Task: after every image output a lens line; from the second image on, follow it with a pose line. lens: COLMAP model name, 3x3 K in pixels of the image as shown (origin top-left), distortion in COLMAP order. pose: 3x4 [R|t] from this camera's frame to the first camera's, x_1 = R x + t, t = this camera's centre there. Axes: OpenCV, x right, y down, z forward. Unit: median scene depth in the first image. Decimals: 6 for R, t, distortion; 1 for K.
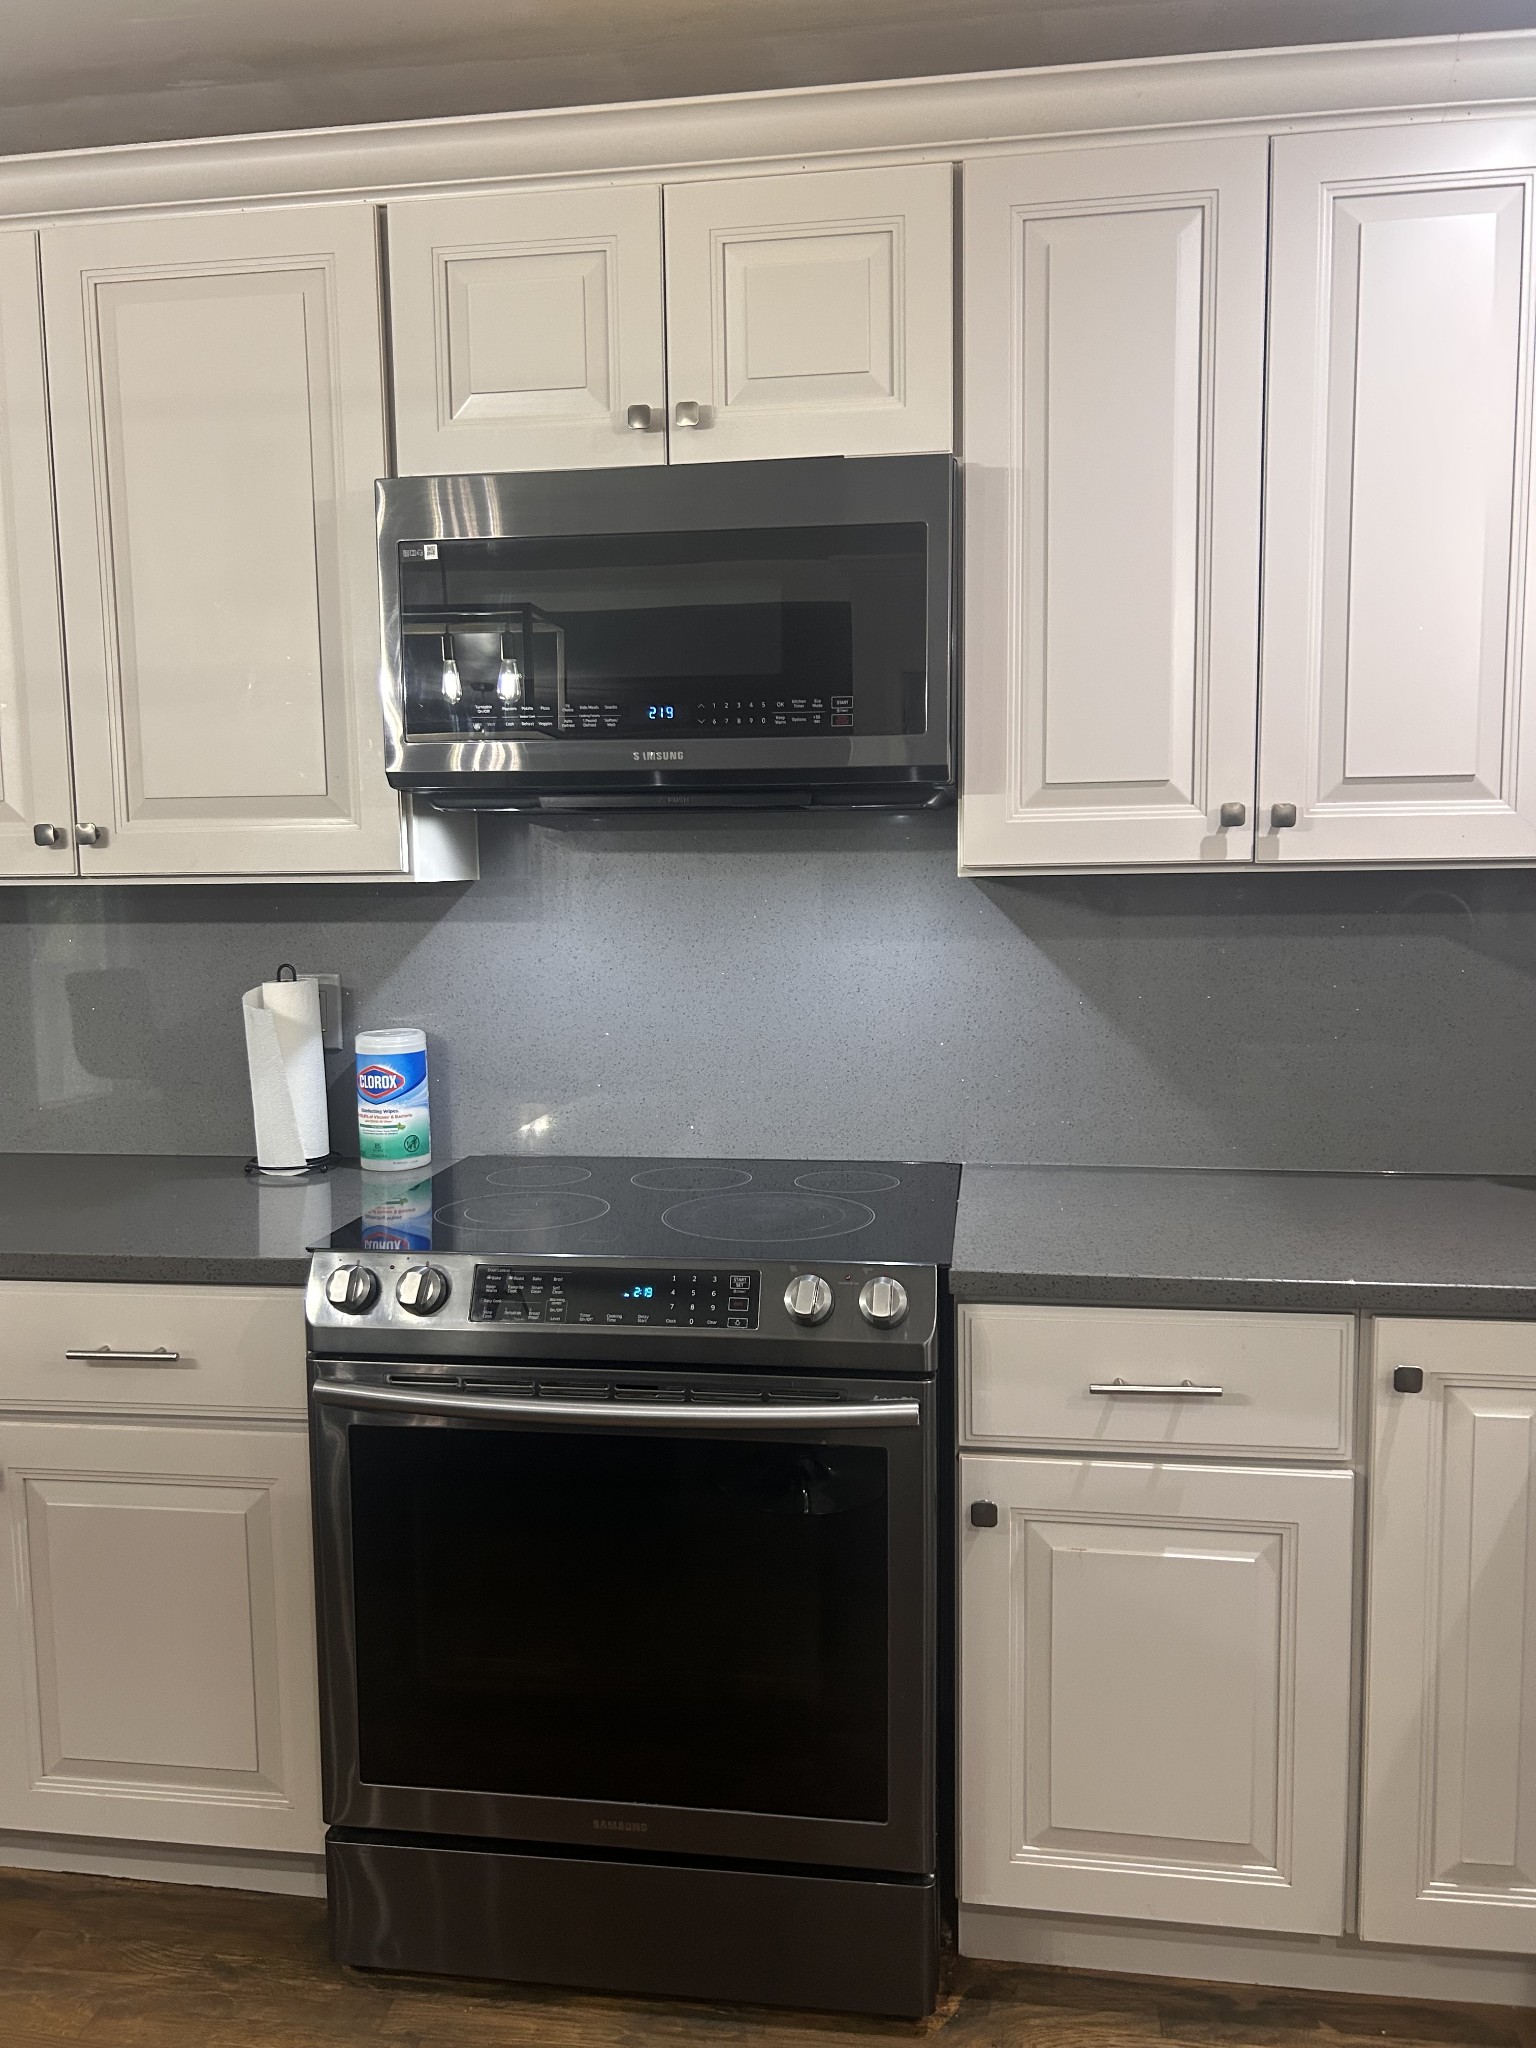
lens RADIAL K [[1538.8, 0, 772.1], [0, 1538.8, 1028.0], [0, 0, 1]] dist [0.076692, -0.093315]
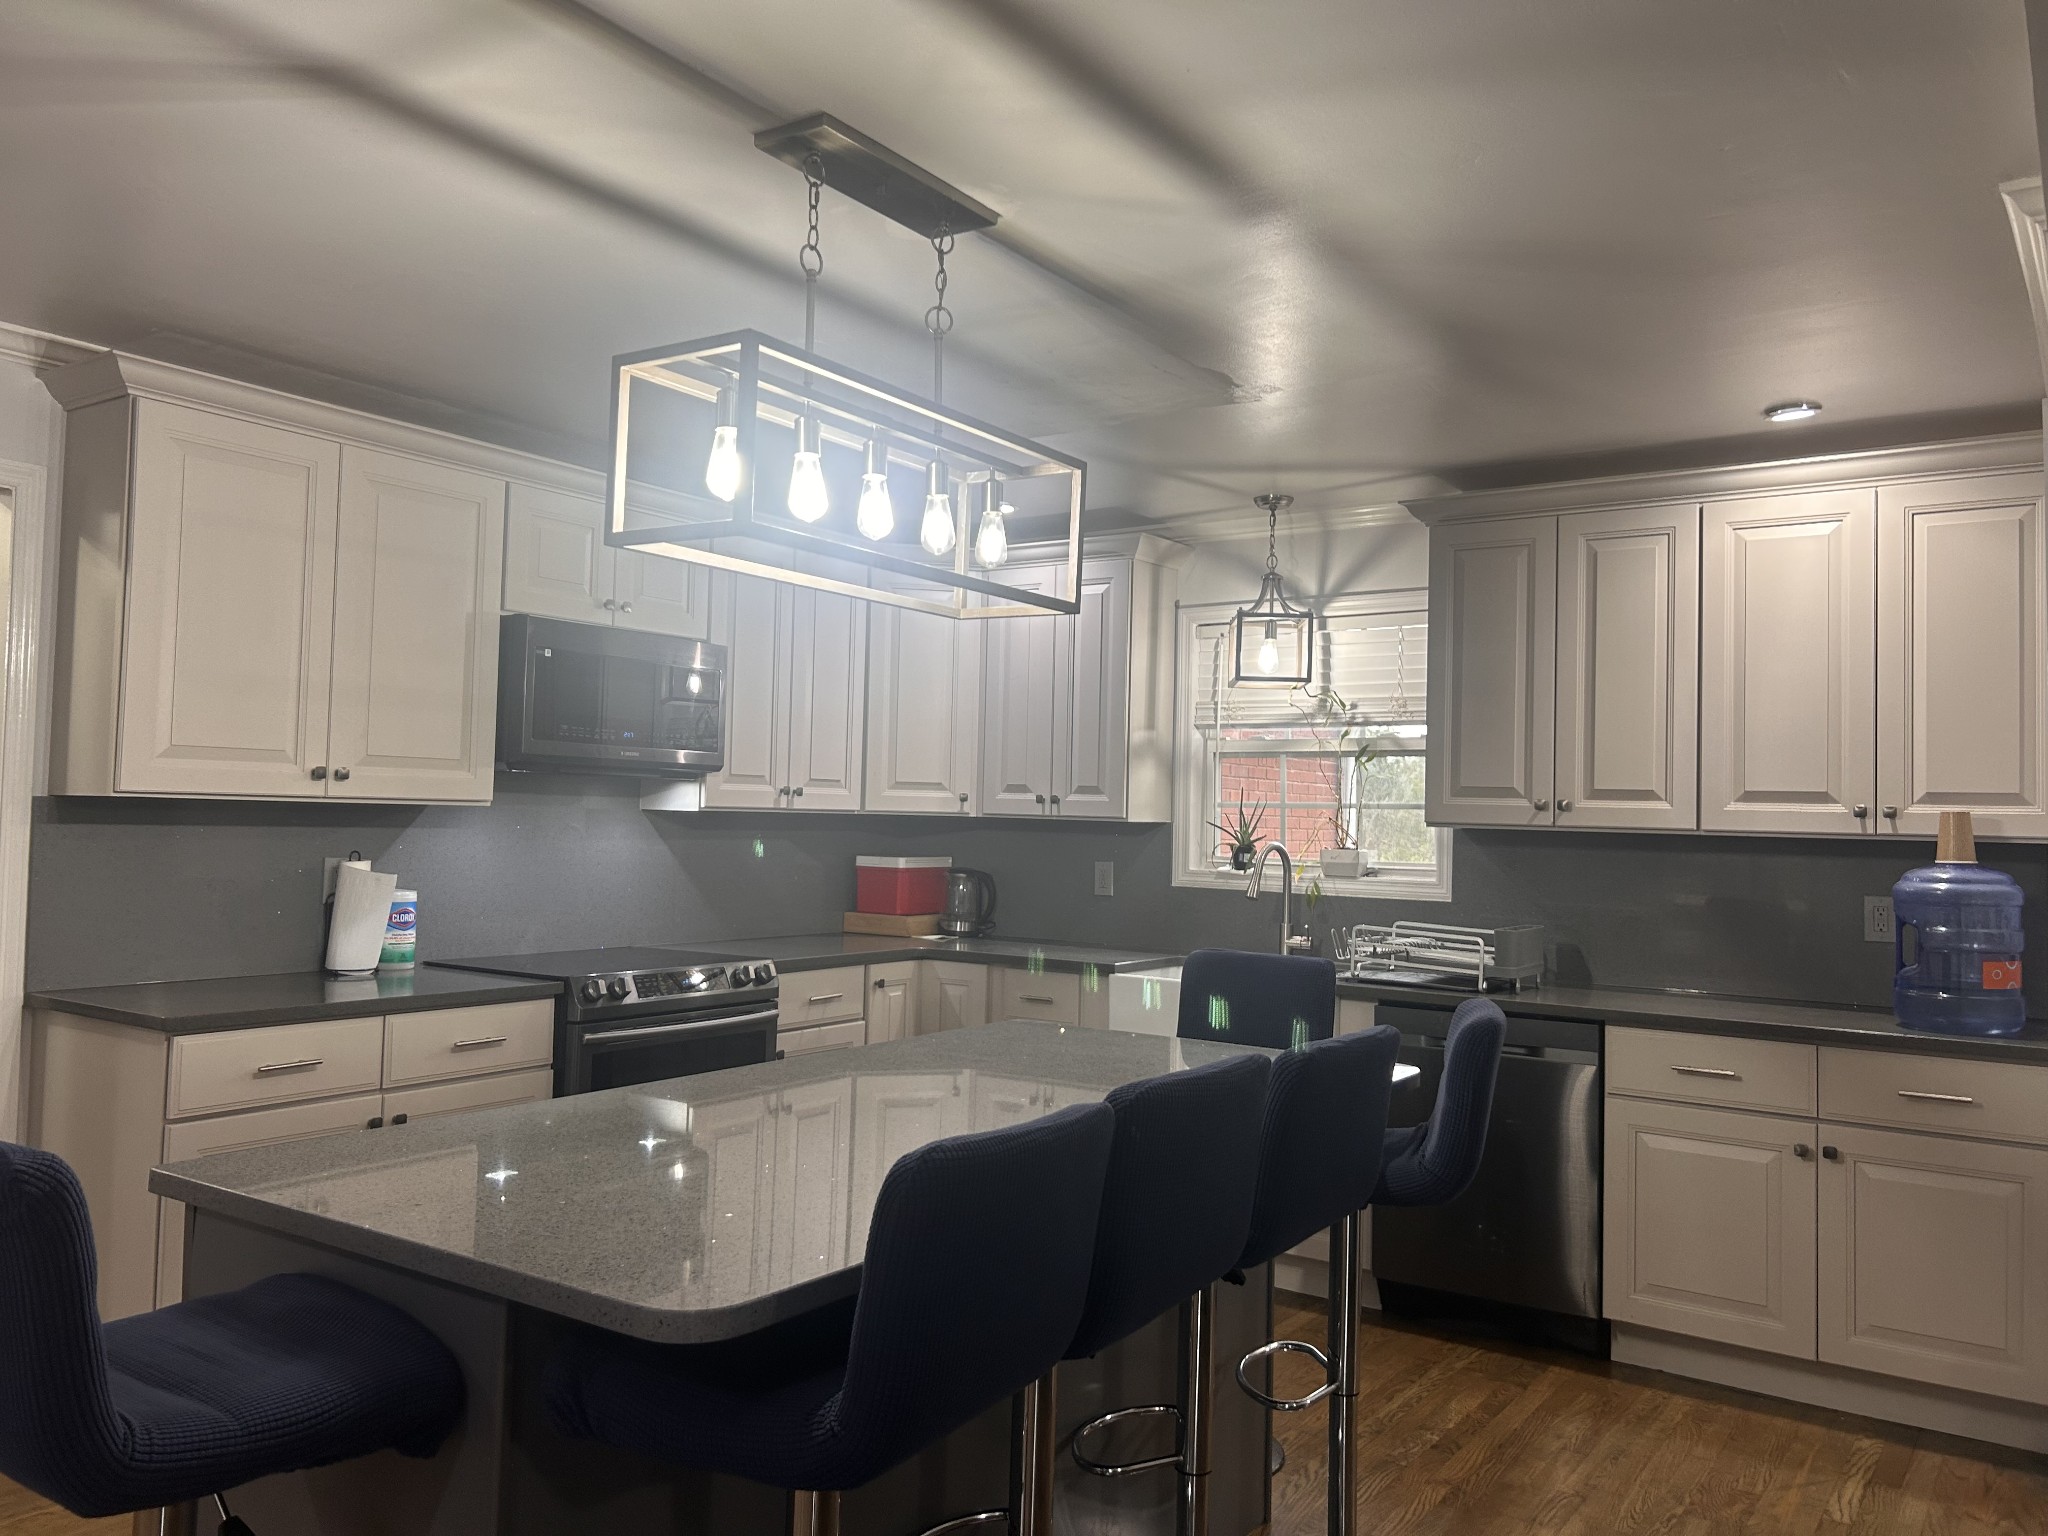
lens RADIAL K [[1538.8, 0, 1015.4], [0, 1538.8, 758.7], [0, 0, 1]] dist [0.076692, -0.093315]
pose [[0.448647, 0.059634, 0.891717, -1.863272], [0.070622, 0.992286, -0.101892, 0.102628], [-0.890914, 0.108688, 0.440974, -0.505991]]
